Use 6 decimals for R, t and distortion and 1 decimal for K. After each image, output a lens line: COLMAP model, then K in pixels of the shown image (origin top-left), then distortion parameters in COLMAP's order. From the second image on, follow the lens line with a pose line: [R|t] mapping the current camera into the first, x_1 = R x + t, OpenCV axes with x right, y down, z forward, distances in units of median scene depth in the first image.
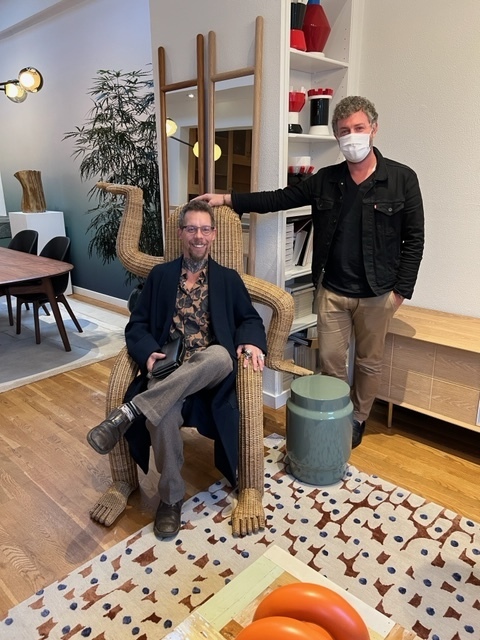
lens RADIAL K [[480.8, 0, 236.8], [0, 480.8, 318.0], [0, 0, 1]] dist [0.009575, 0.002056]
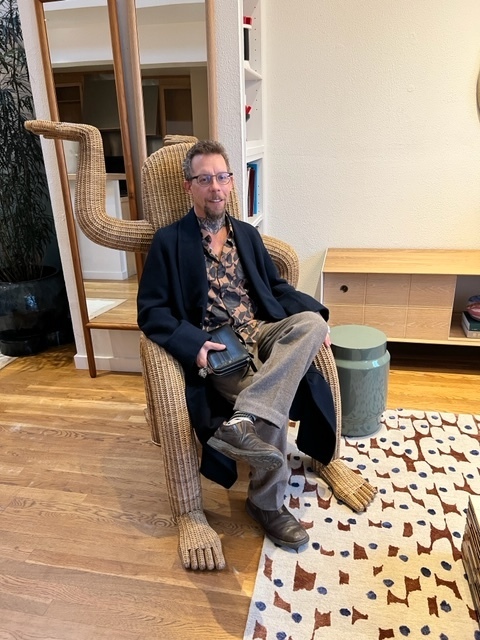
lens RADIAL K [[480.8, 0, 240.1], [0, 480.8, 320.3], [0, 0, 1]] dist [0.009575, 0.002056]
pose [[0.844156, -0.208264, 0.493991, -0.513169], [0.176103, 0.978047, 0.111405, -0.037271], [-0.506349, -0.007050, 0.862300, 0.304127]]
